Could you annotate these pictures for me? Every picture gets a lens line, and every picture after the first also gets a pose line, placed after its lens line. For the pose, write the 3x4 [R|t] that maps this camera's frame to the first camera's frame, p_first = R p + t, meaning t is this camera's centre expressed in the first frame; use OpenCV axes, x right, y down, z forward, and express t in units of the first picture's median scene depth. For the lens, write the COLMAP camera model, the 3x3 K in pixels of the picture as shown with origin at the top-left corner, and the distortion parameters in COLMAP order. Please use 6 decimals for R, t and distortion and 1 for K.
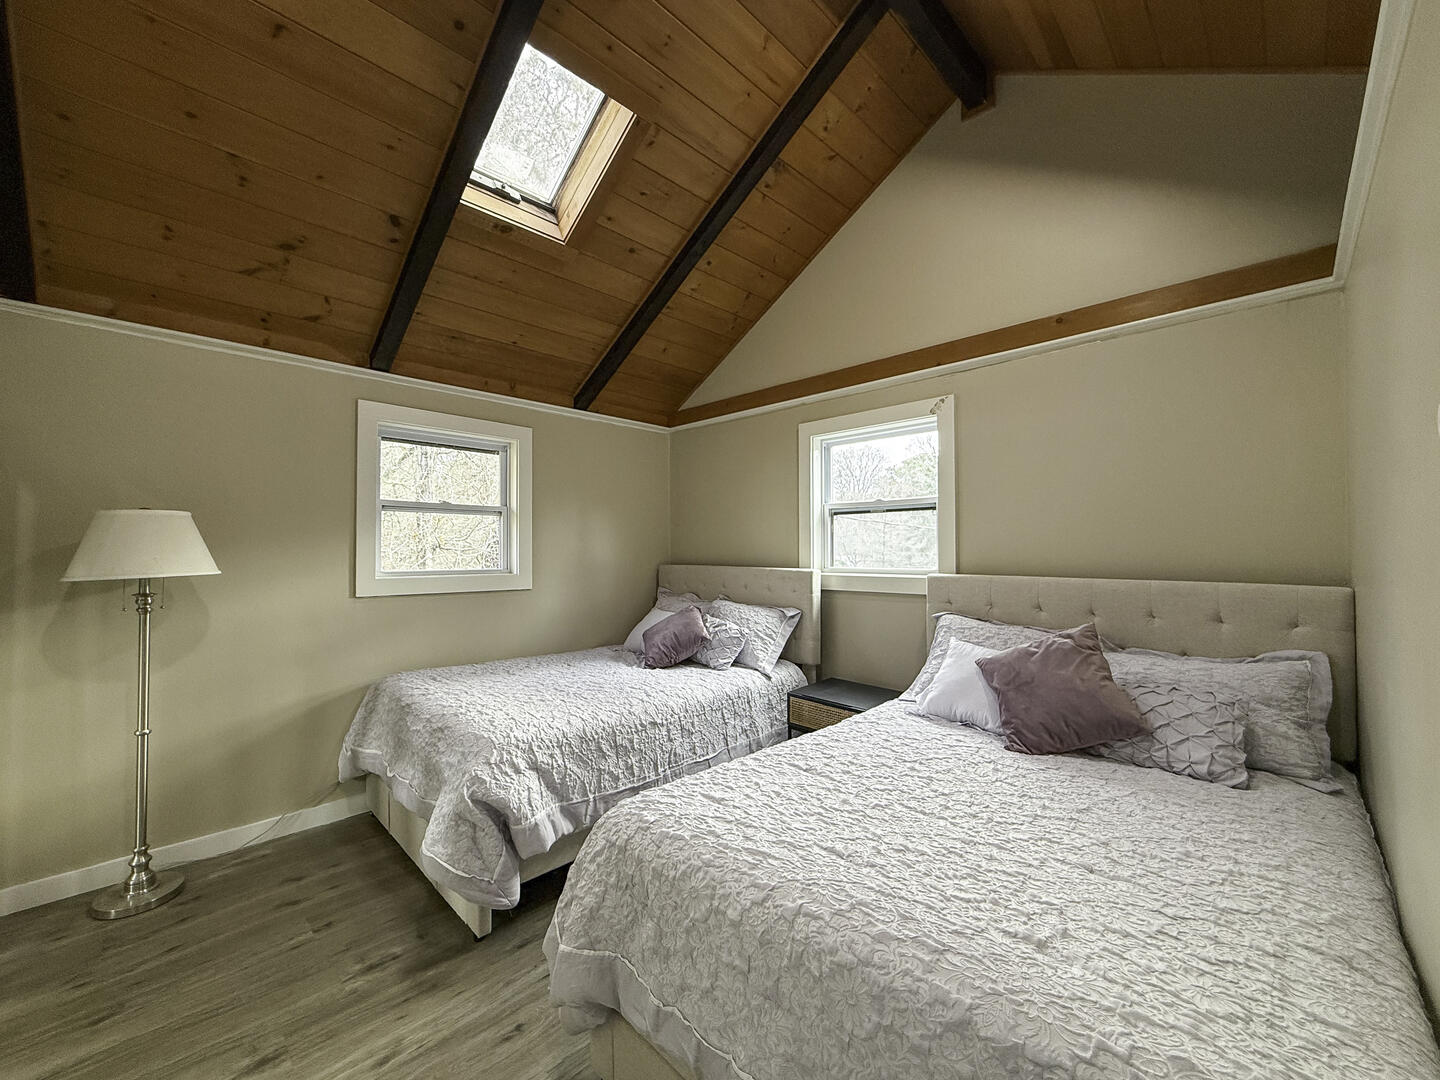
lens RADIAL K [[575.5, 0, 720.0], [0, 575.5, 540.0], [0, 0, 1]] dist [0.003097, -0.000213]
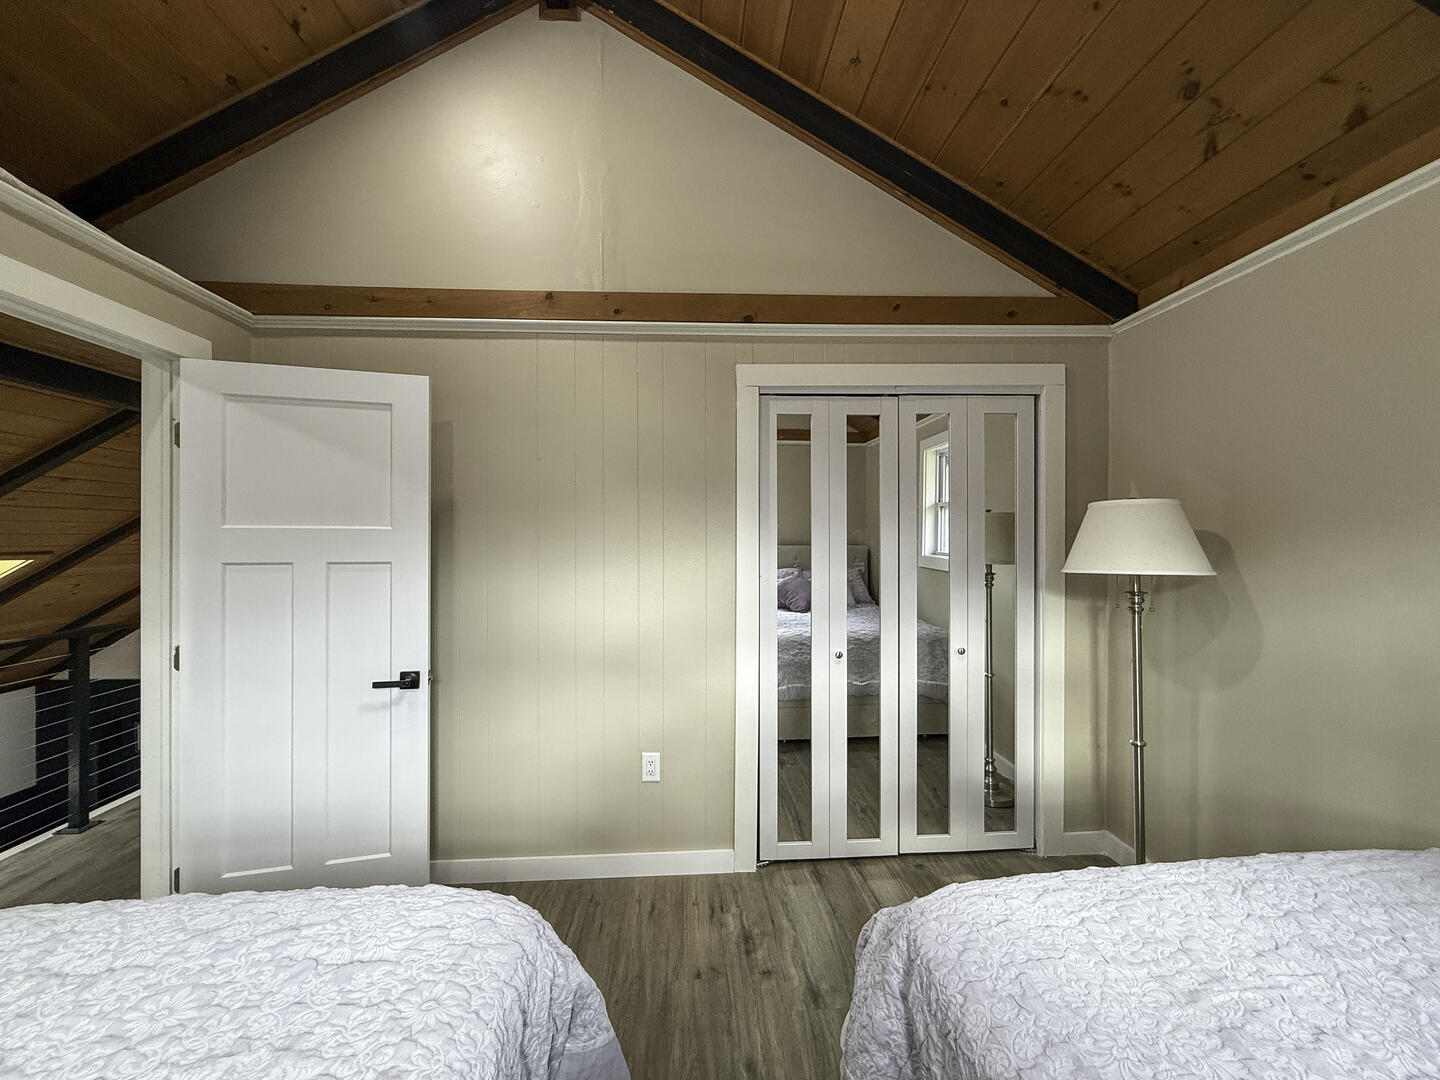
lens RADIAL K [[575.5, 0, 720.0], [0, 575.5, 540.0], [0, 0, 1]] dist [0.003097, -0.000213]
pose [[-0.663320, 0.001774, -0.748334, 0.118567], [0.019239, 0.999707, -0.014683, 0.011471], [0.748088, -0.024137, -0.663160, 1.081933]]
